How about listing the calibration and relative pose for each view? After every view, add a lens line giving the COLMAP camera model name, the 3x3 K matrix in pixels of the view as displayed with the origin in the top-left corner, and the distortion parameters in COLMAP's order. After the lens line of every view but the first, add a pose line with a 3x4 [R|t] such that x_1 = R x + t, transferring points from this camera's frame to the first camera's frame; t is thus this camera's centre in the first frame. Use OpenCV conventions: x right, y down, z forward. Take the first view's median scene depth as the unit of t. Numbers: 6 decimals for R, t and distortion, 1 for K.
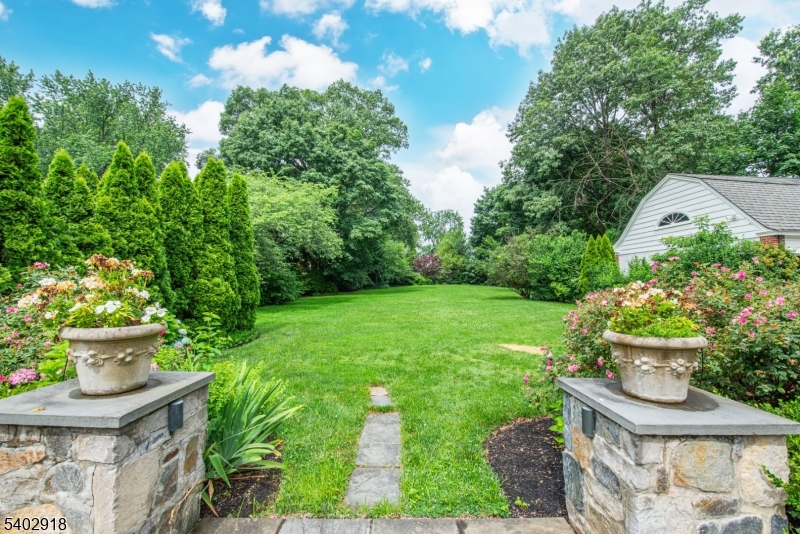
lens RADIAL K [[338.7, 0, 400.0], [0, 338.7, 267.0], [0, 0, 1]] dist [-0.016336, -0.000089]
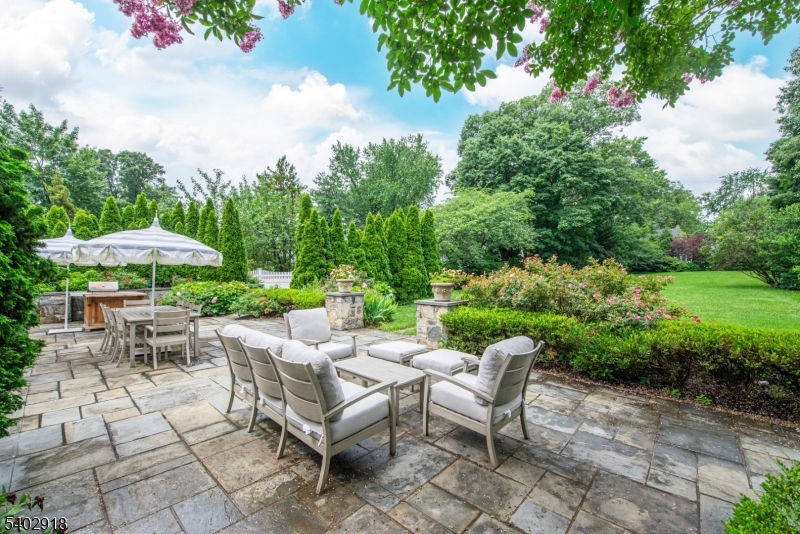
lens RADIAL K [[338.7, 0, 400.0], [0, 338.7, 267.0], [0, 0, 1]] dist [-0.016336, -0.000089]
pose [[0.725786, -0.017093, -0.687709, 0.233074], [0.040956, 0.998992, 0.018393, -0.003603], [0.686701, -0.041515, 0.725754, -0.148840]]
